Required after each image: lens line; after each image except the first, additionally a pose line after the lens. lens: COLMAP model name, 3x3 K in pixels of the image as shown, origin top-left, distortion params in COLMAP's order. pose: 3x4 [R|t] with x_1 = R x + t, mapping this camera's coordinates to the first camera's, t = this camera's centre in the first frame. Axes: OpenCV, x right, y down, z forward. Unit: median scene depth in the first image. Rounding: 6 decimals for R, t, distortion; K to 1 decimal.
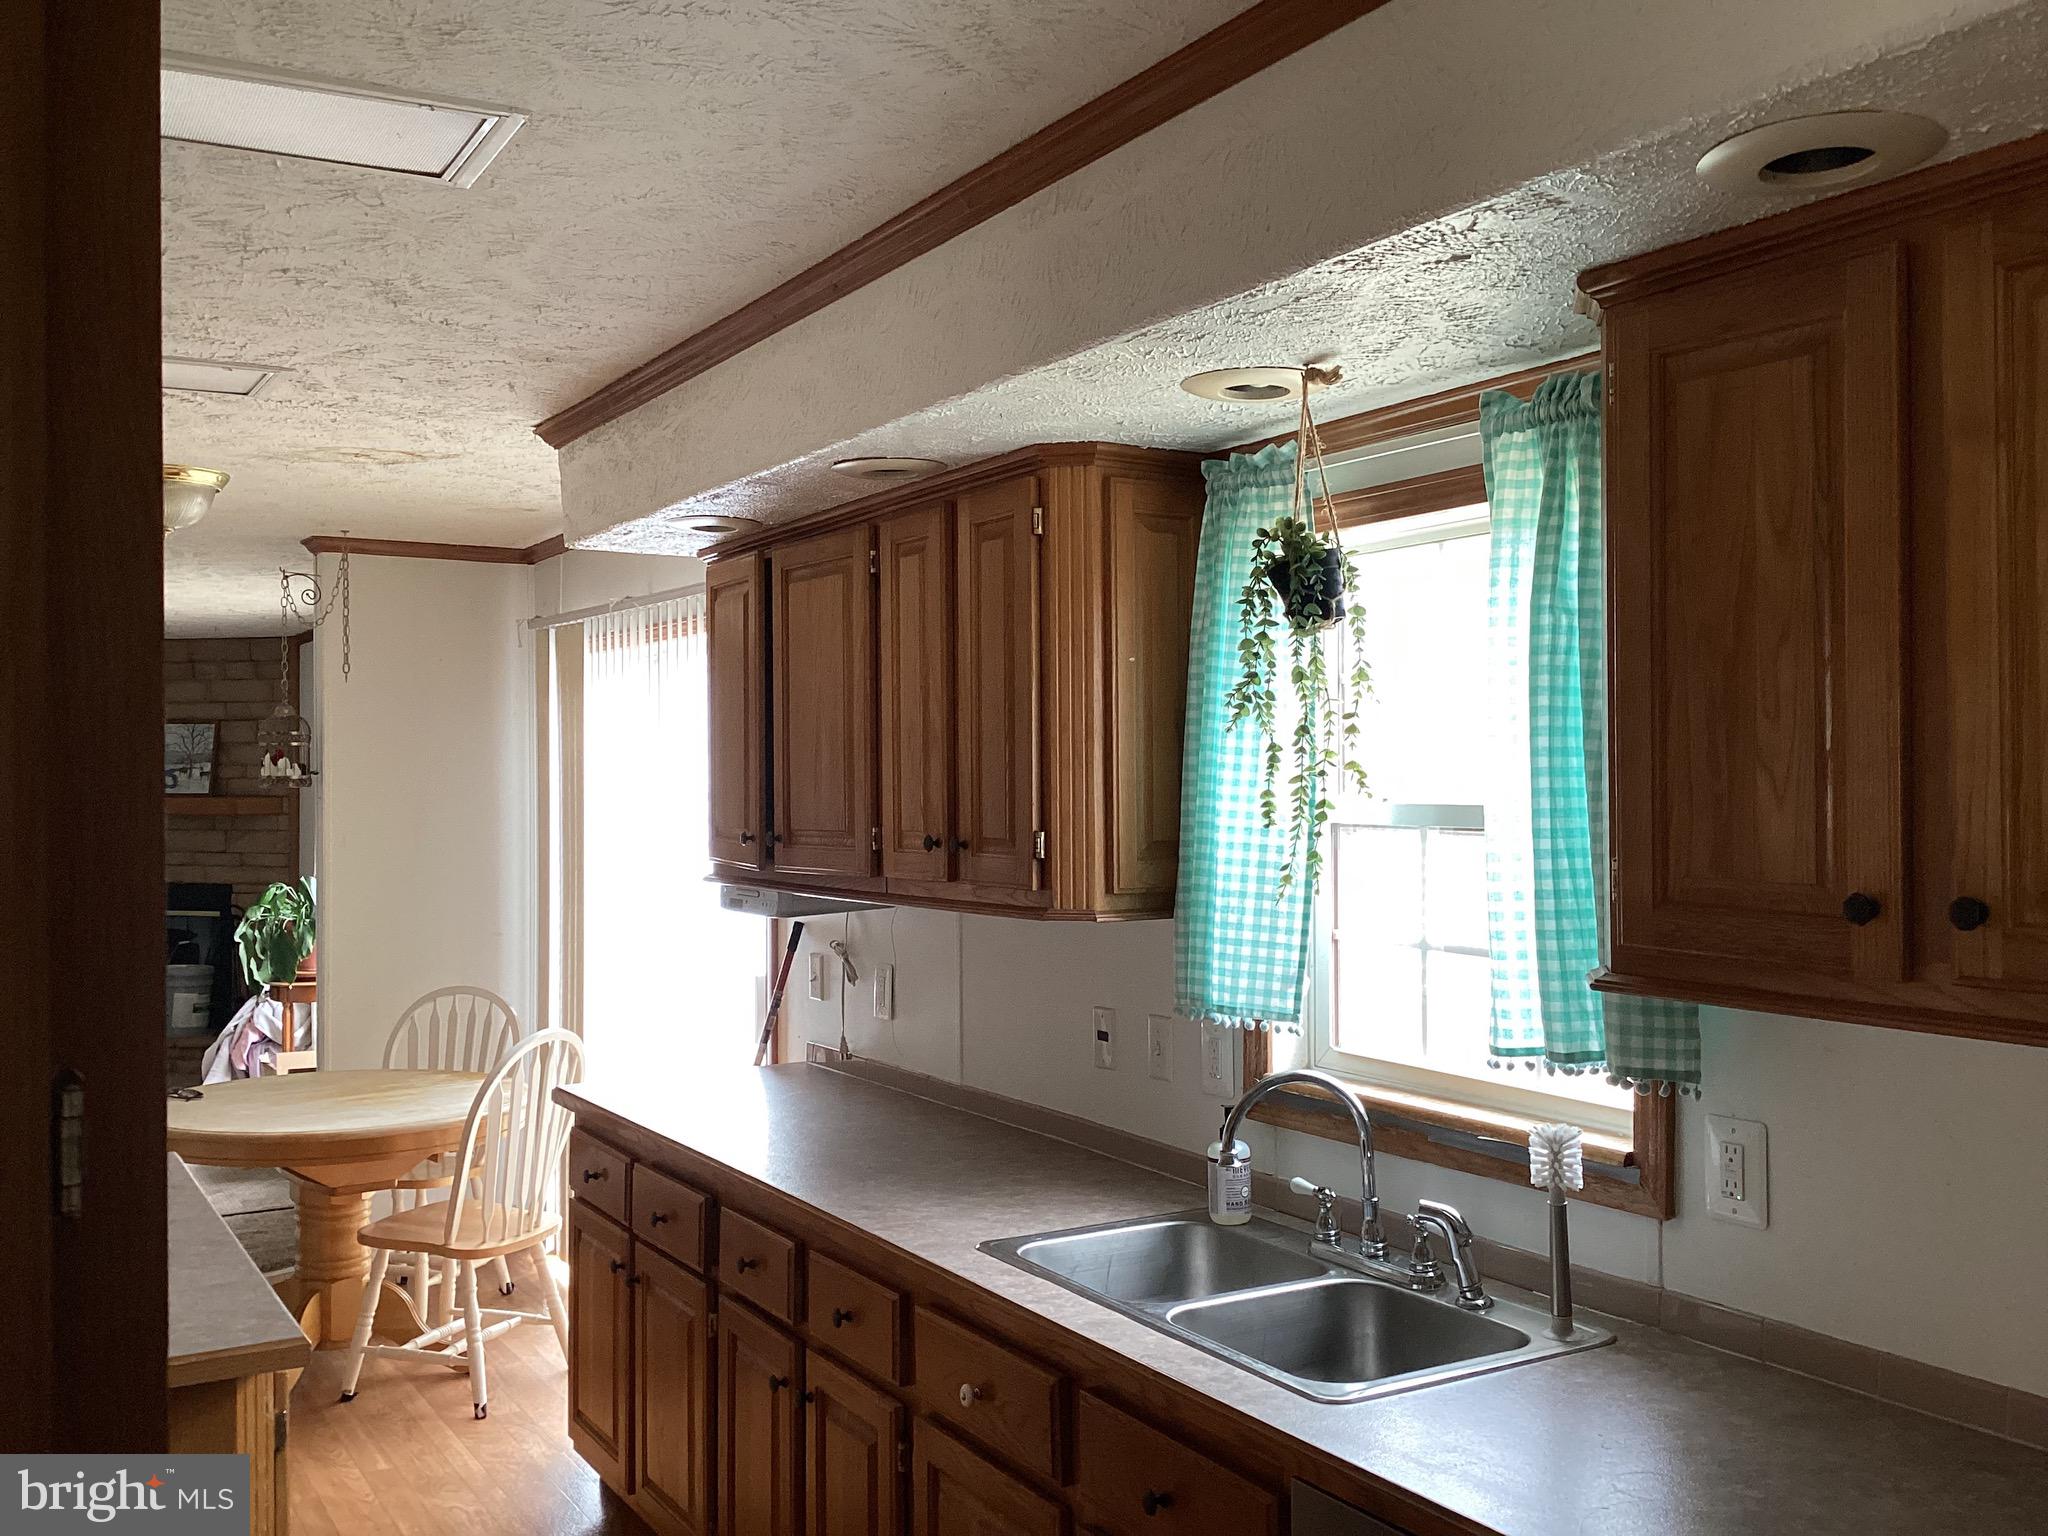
lens RADIAL K [[1904.4, 0, 1024.0], [0, 1904.4, 768.0], [0, 0, 1]] dist [-0.002764, -0.001819]
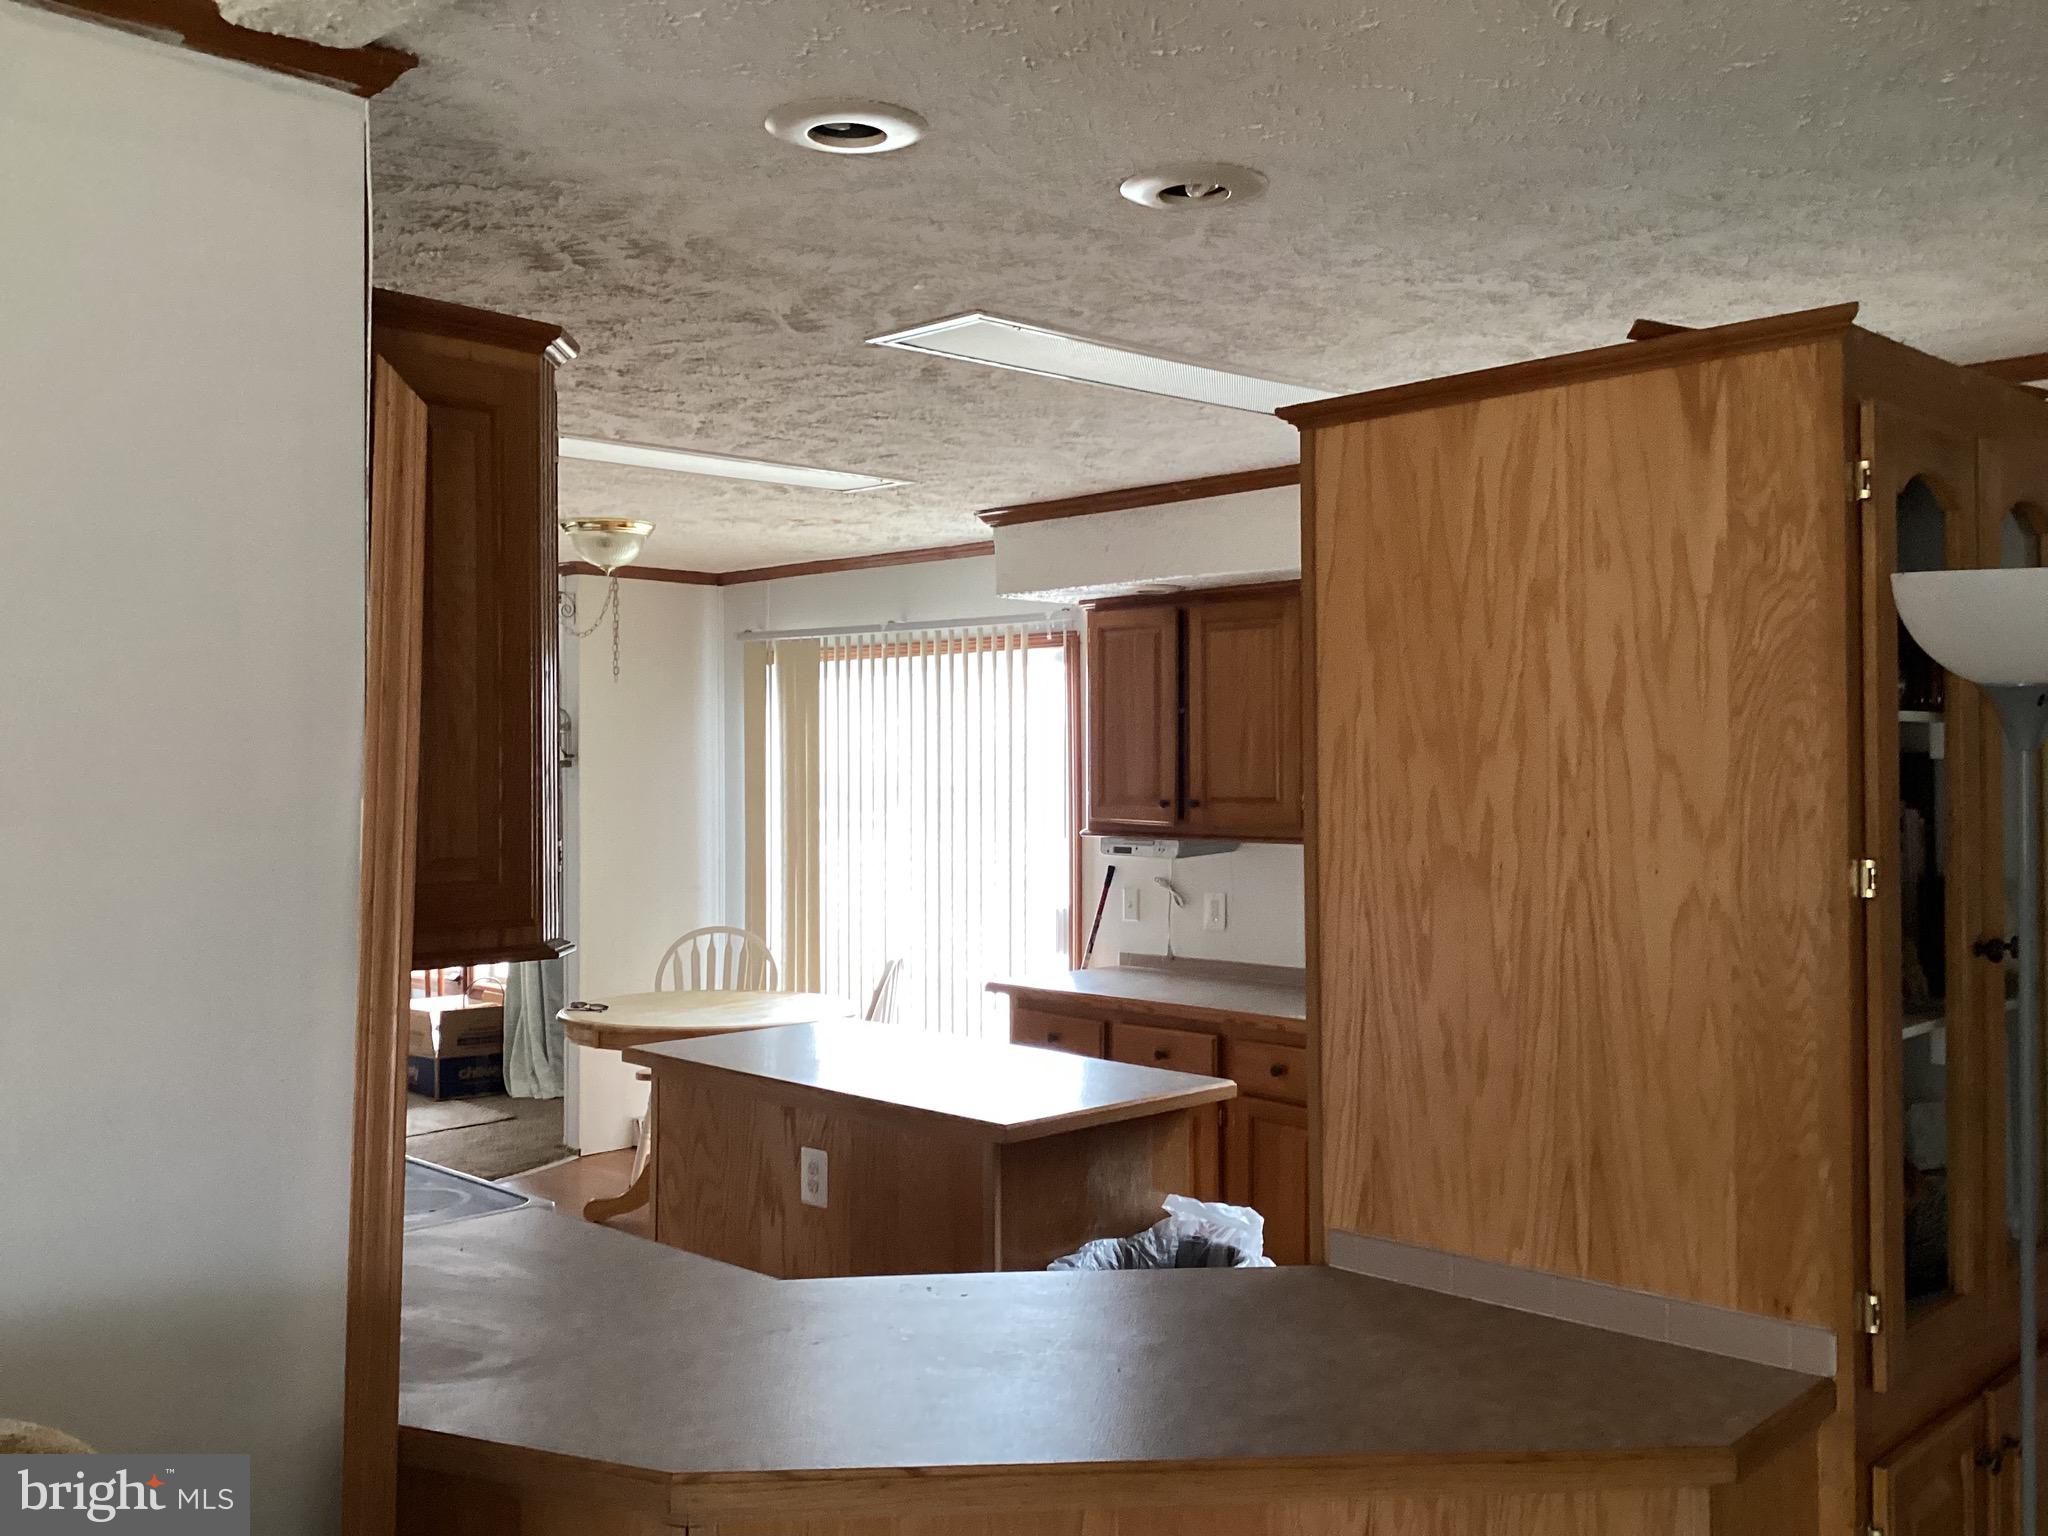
lens RADIAL K [[1904.4, 0, 1024.0], [0, 1904.4, 768.0], [0, 0, 1]] dist [-0.002764, -0.001819]
pose [[0.963304, 0.005187, 0.268363, -0.501060], [-0.007336, 0.999949, 0.007004, 0.000176], [-0.268313, -0.008716, 0.963292, -0.298493]]
